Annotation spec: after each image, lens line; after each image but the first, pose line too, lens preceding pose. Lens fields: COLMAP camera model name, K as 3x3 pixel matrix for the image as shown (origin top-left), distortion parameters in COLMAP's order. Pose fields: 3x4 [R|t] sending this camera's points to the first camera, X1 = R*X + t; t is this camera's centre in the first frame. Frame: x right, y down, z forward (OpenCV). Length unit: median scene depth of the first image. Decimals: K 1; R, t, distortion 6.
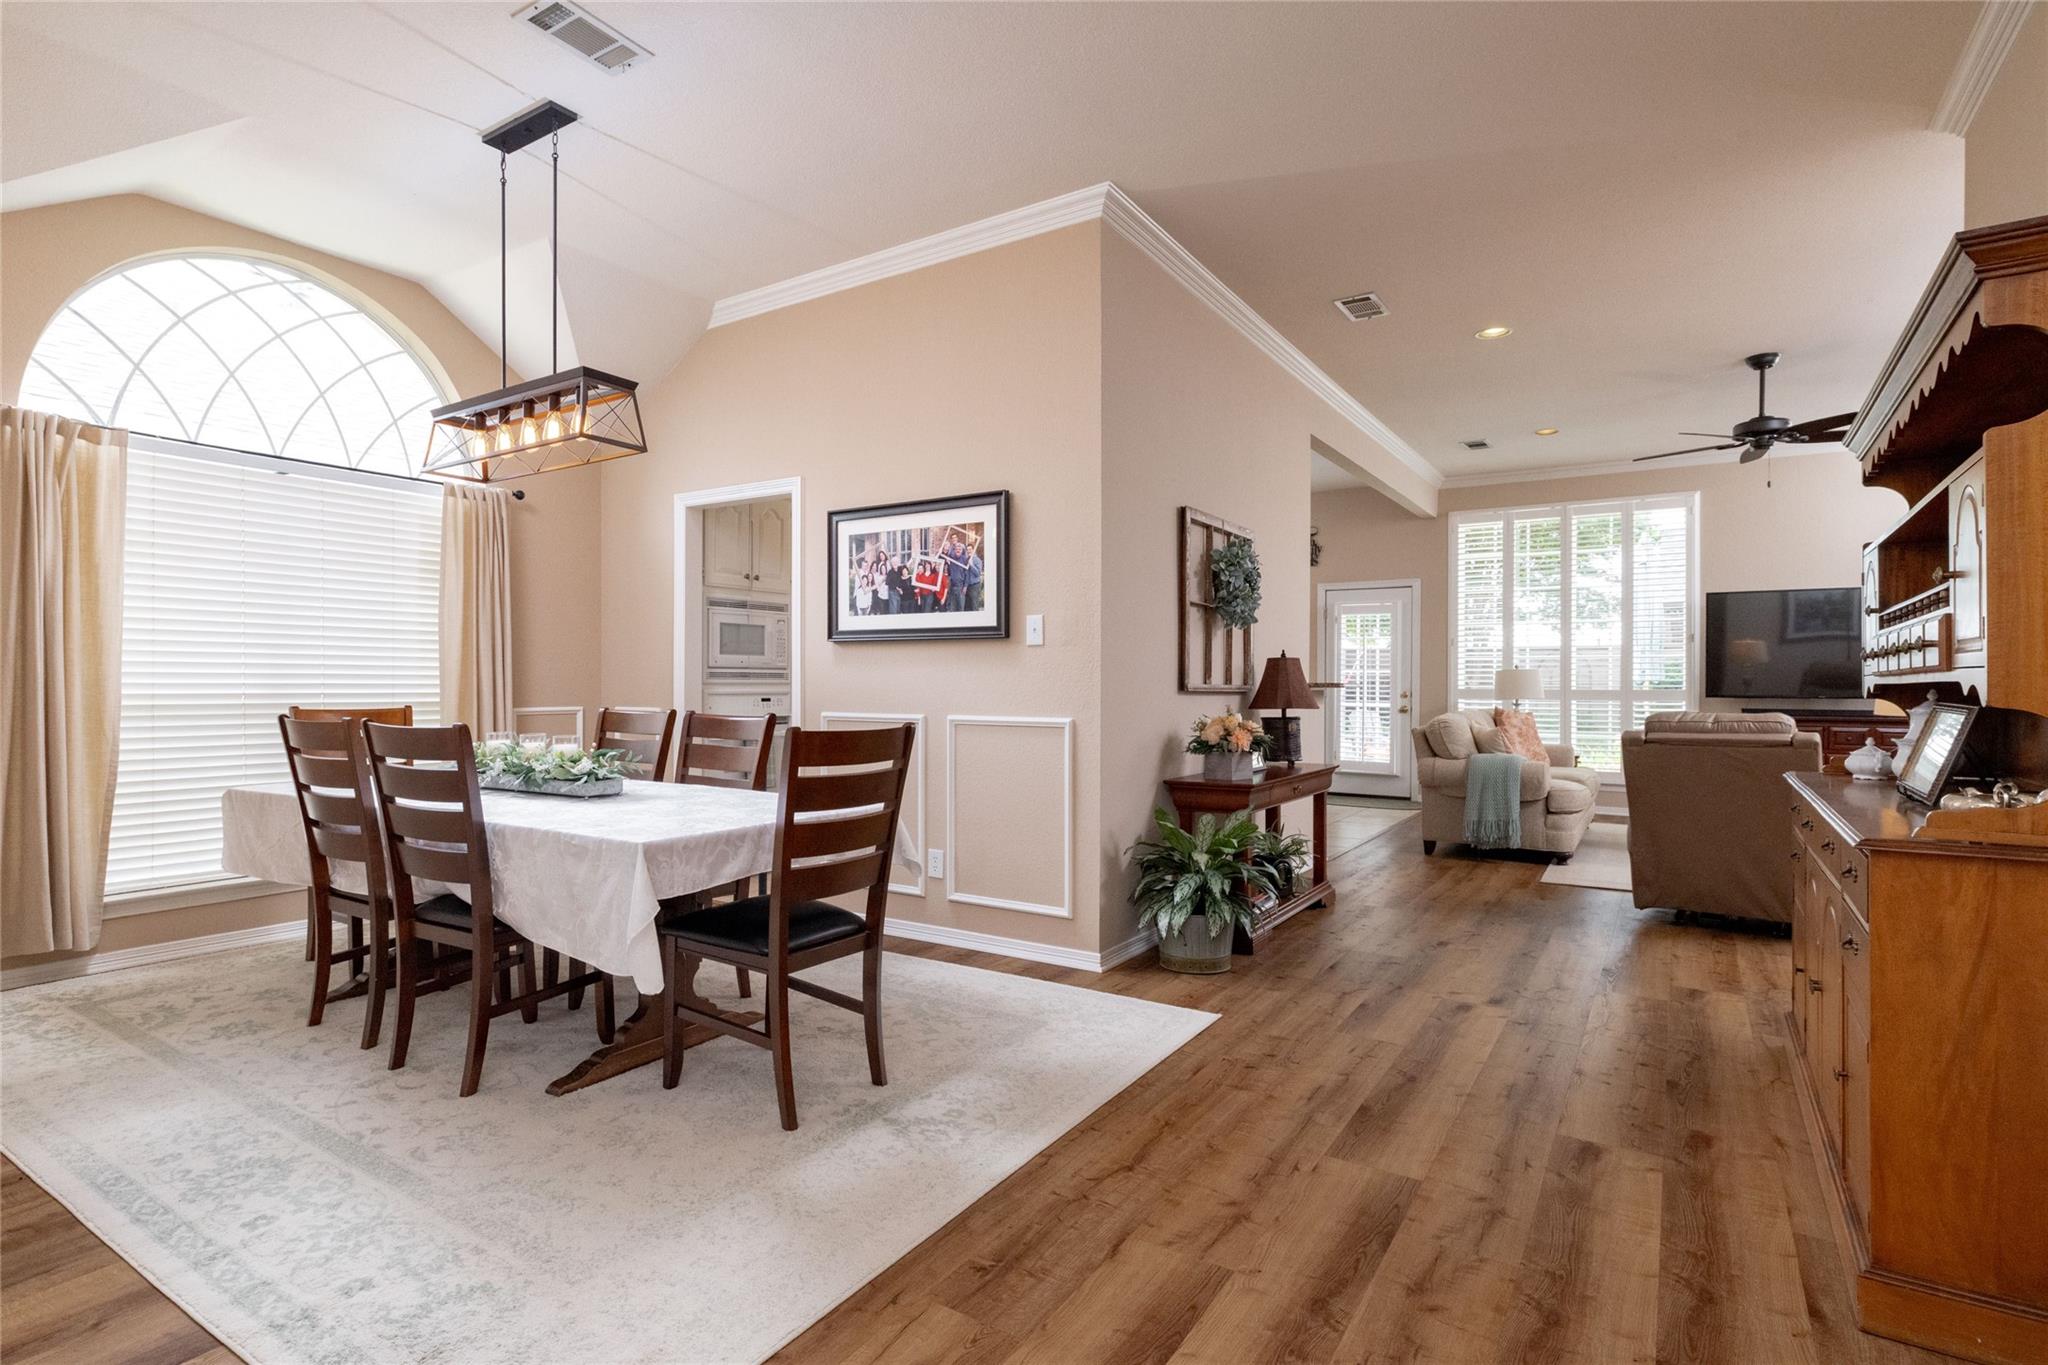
lens RADIAL K [[1011.6, 0, 964.2], [0, 1011.6, 677.8], [0, 0, 1]] dist [-0.001736, 0.001071]
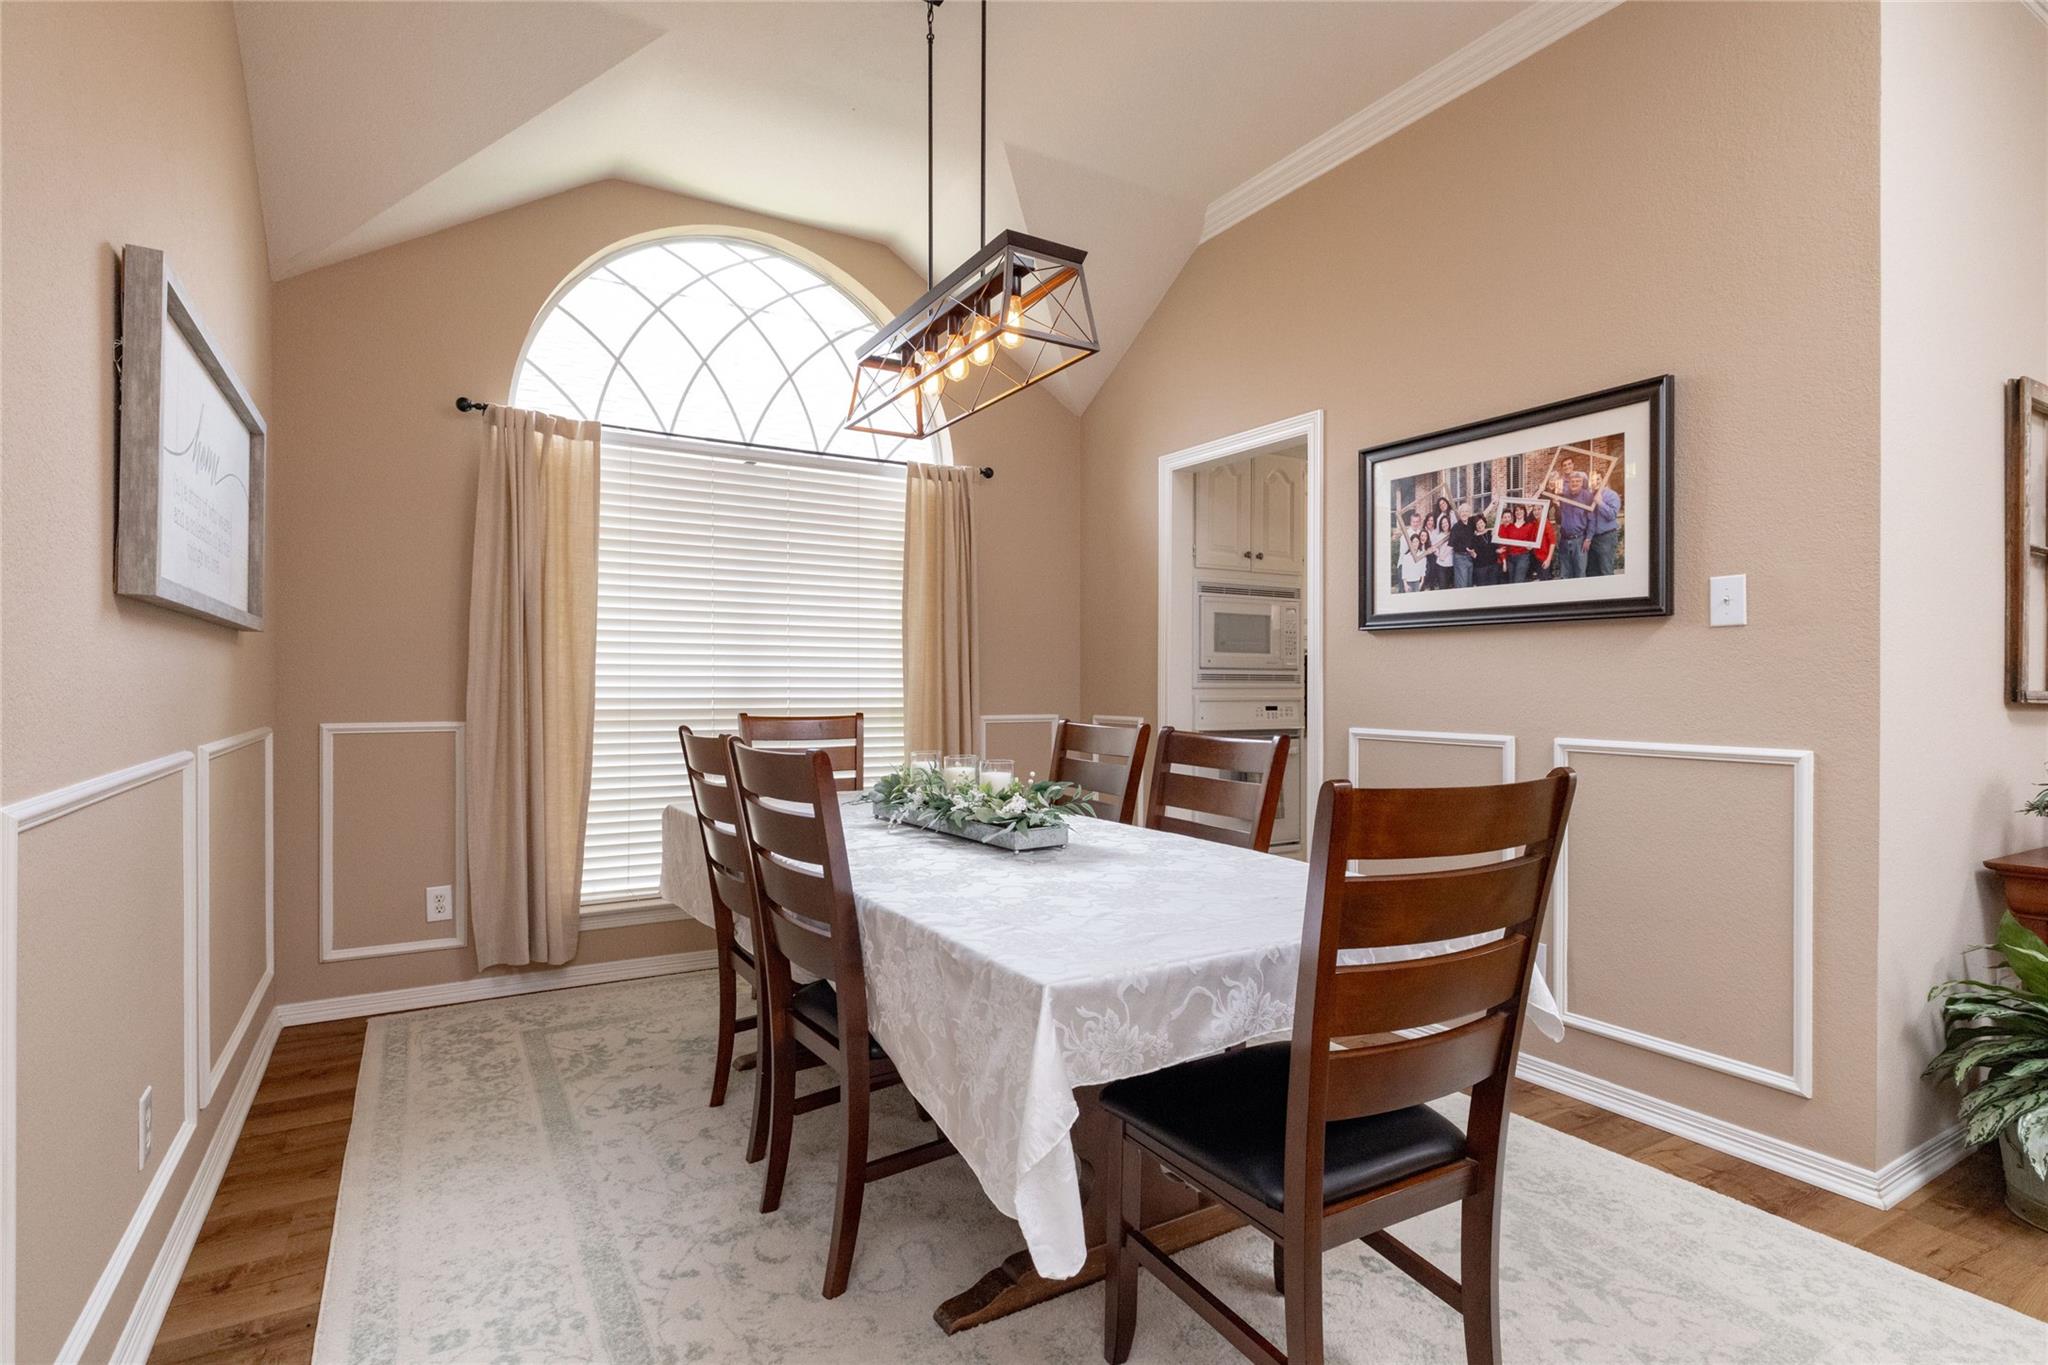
lens RADIAL K [[1011.6, 0, 1020.2], [0, 1011.6, 686.0], [0, 0, 1]] dist [-0.001736, 0.001071]
pose [[0.907158, 0.001143, -0.420789, -0.065384], [0.000897, 0.999989, 0.004651, 0.000265], [0.420789, -0.004597, 0.907147, 0.313403]]
